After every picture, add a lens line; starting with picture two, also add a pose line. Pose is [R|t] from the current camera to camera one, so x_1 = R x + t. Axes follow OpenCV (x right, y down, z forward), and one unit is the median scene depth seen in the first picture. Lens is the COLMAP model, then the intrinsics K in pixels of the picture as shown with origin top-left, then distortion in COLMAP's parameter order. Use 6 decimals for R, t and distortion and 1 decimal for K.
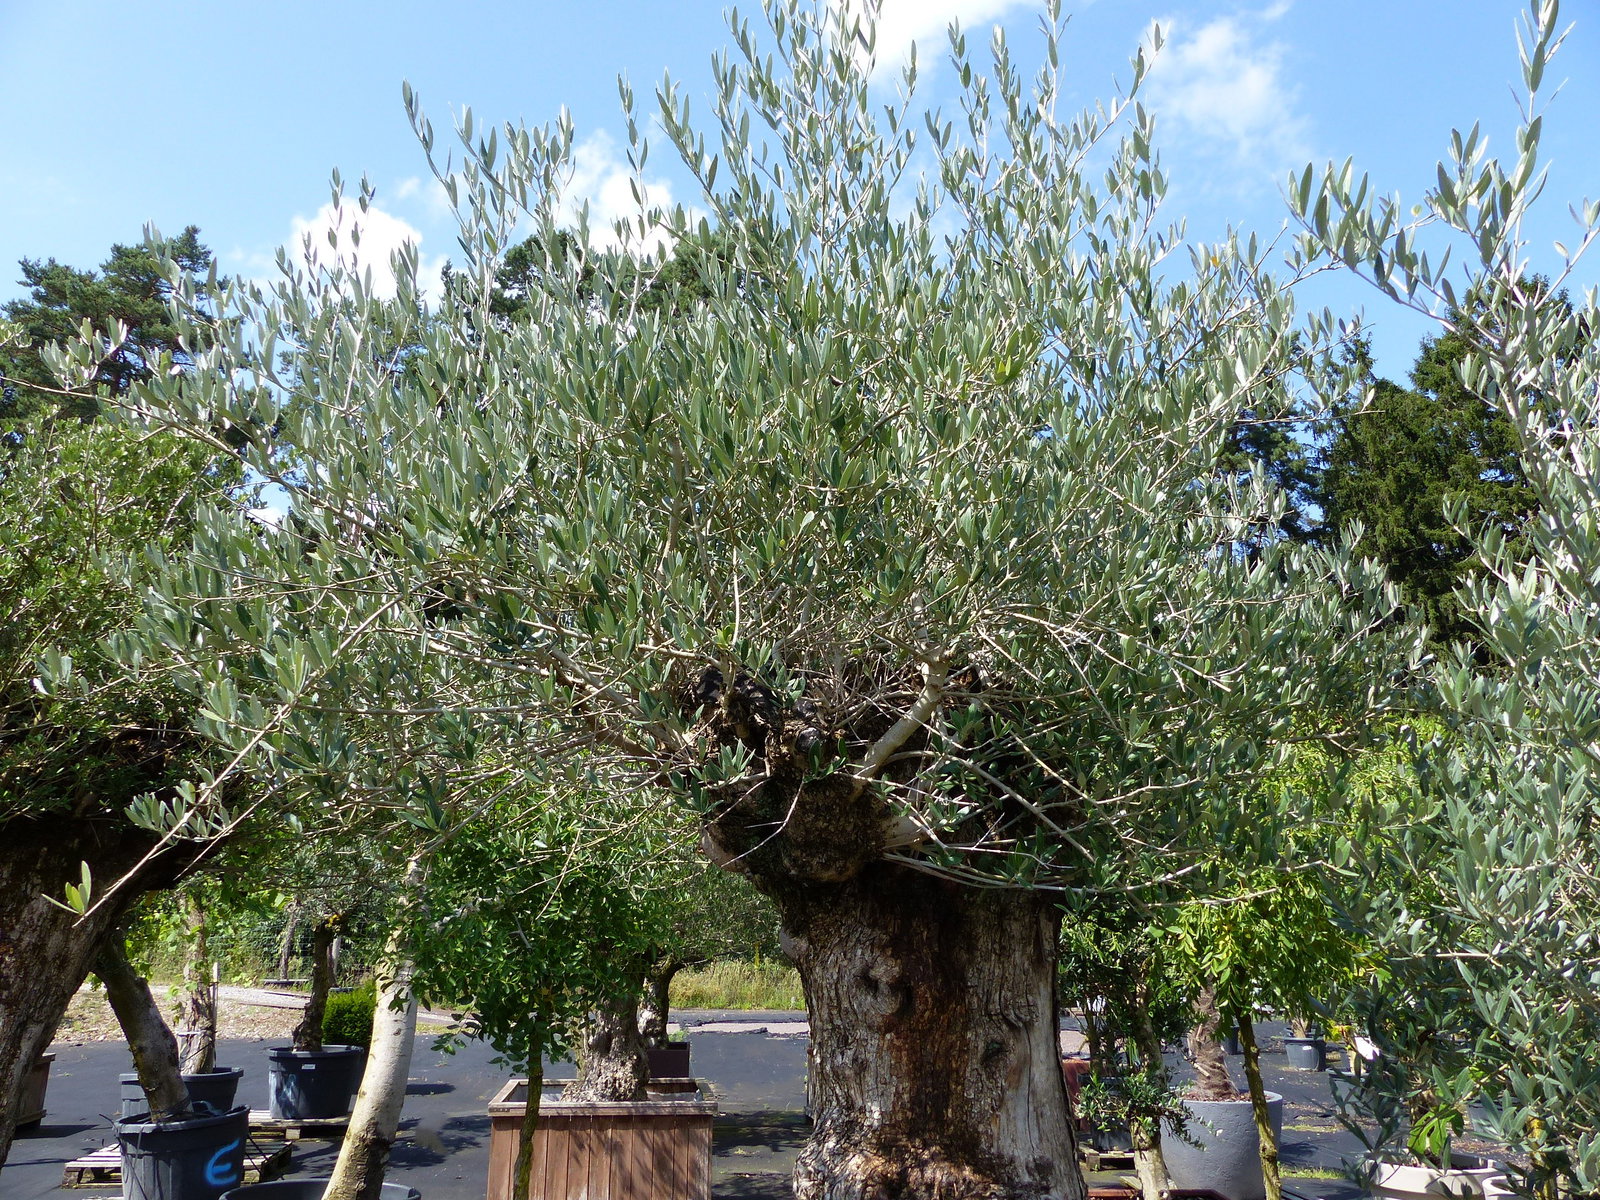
lens RADIAL K [[1202.1, 0, 812.0], [0, 1202.1, 601.6], [0, 0, 1]] dist [-0.016774, -0.004829]
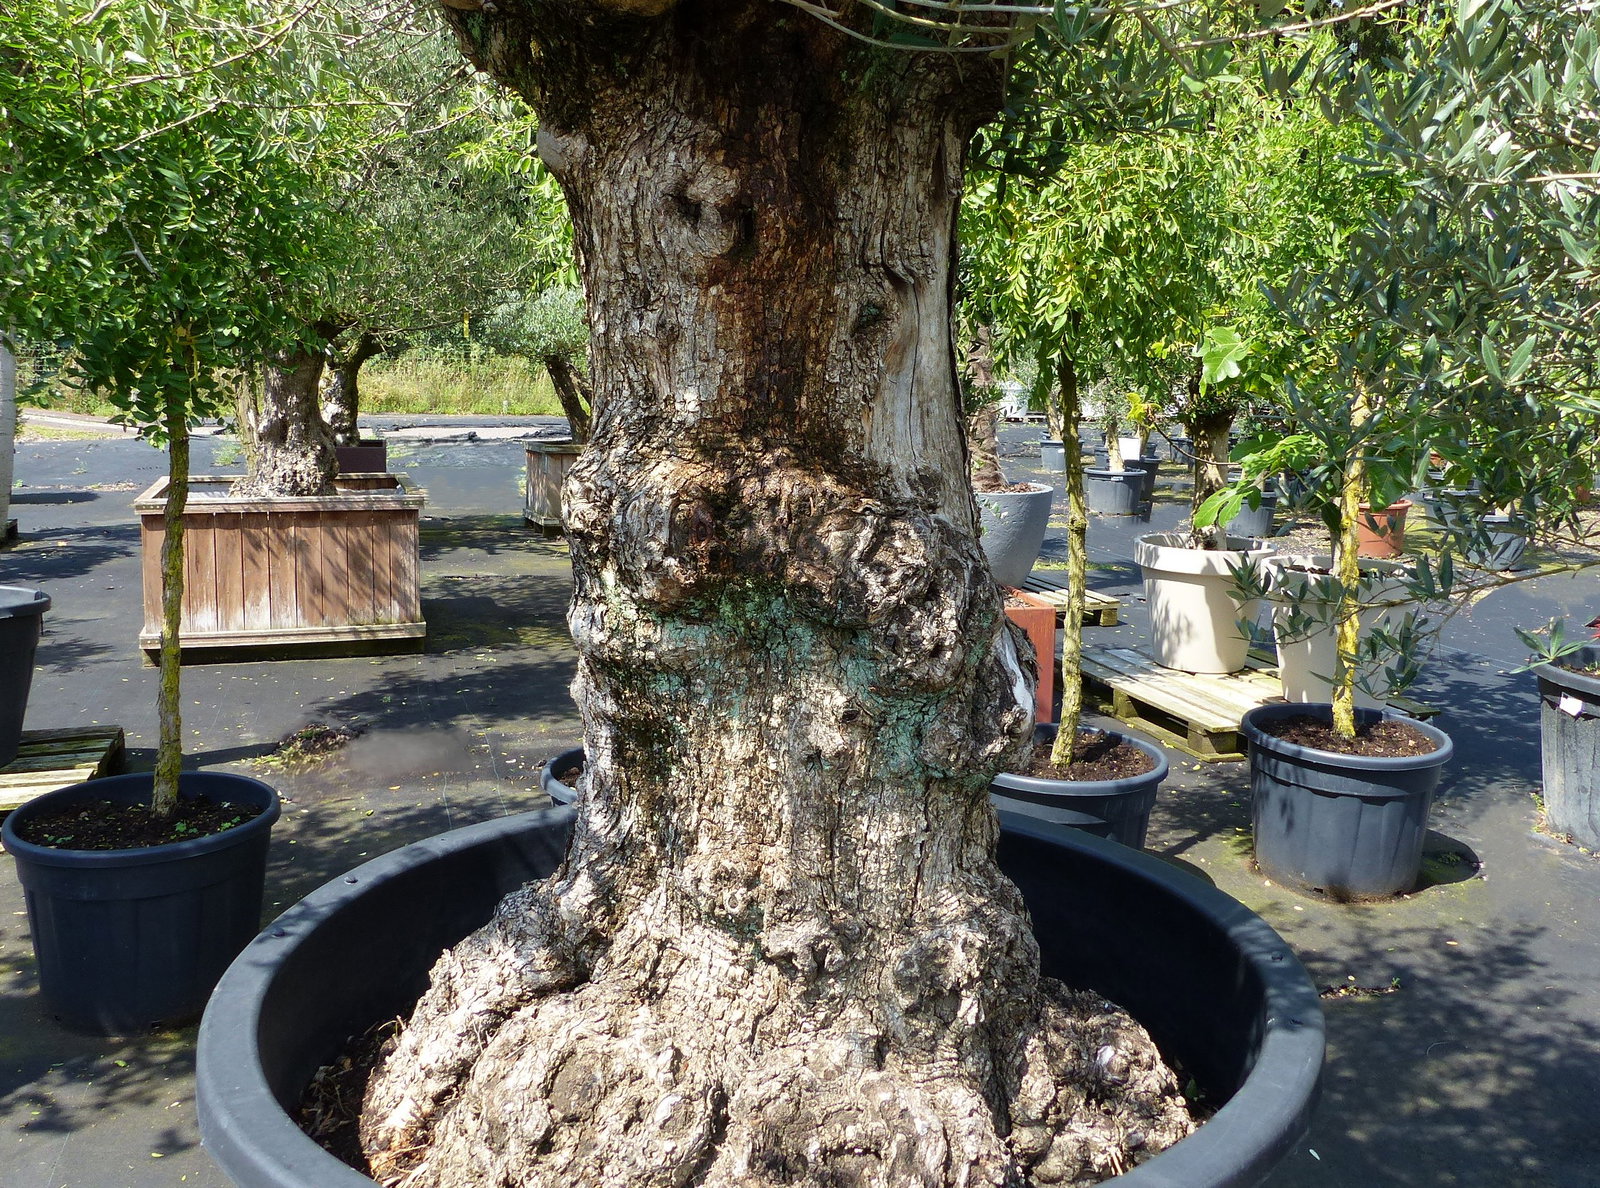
lens RADIAL K [[1380.4, 0, 791.5], [0, 1380.4, 489.2], [0, 0, 1]] dist [-0.022349, 0.018424]
pose [[0.981729, -0.007746, 0.190126, -0.035794], [-0.062633, 0.930340, 0.361311, 0.188934], [-0.179681, -0.366617, 0.912856, 0.276131]]
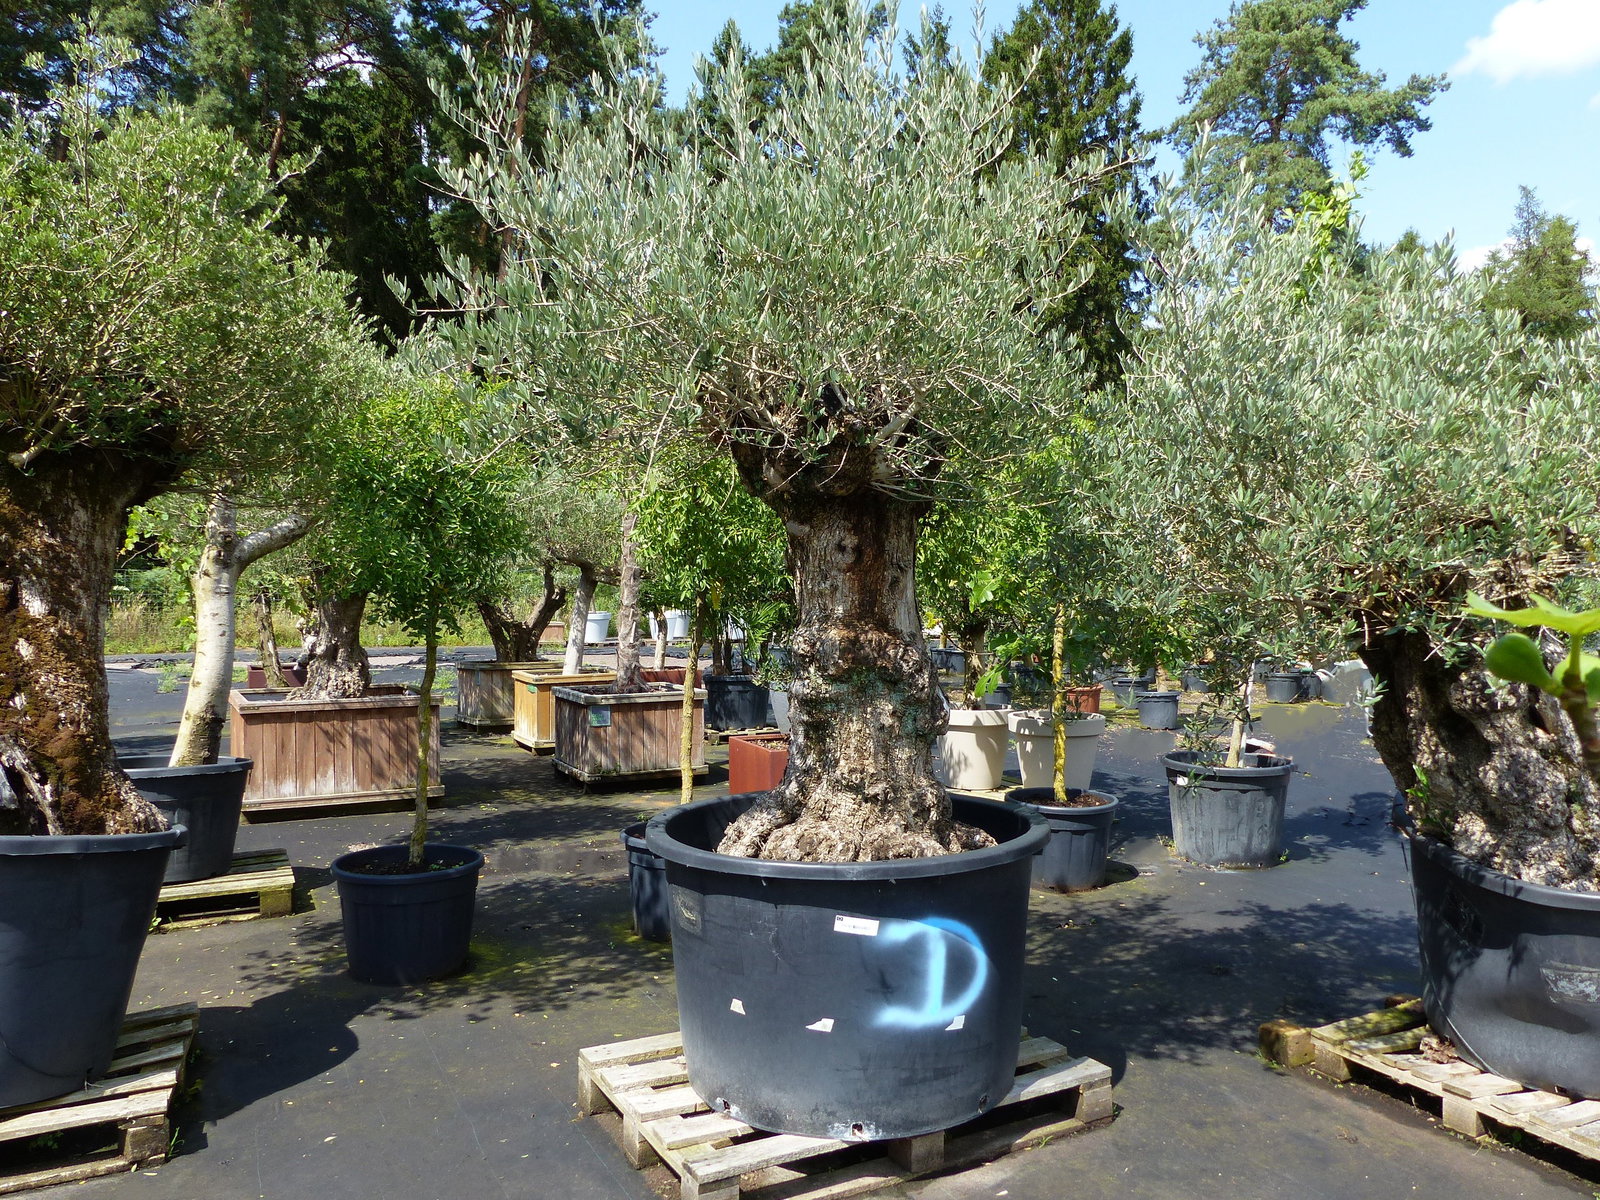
lens RADIAL K [[1202.1, 0, 812.0], [0, 1202.1, 601.6], [0, 0, 1]] dist [-0.016774, -0.004829]
pose [[0.932075, -0.011400, 0.362085, -0.698519], [-0.091567, 0.959636, 0.265923, -0.114107], [-0.350501, -0.281015, 0.893409, -0.751943]]
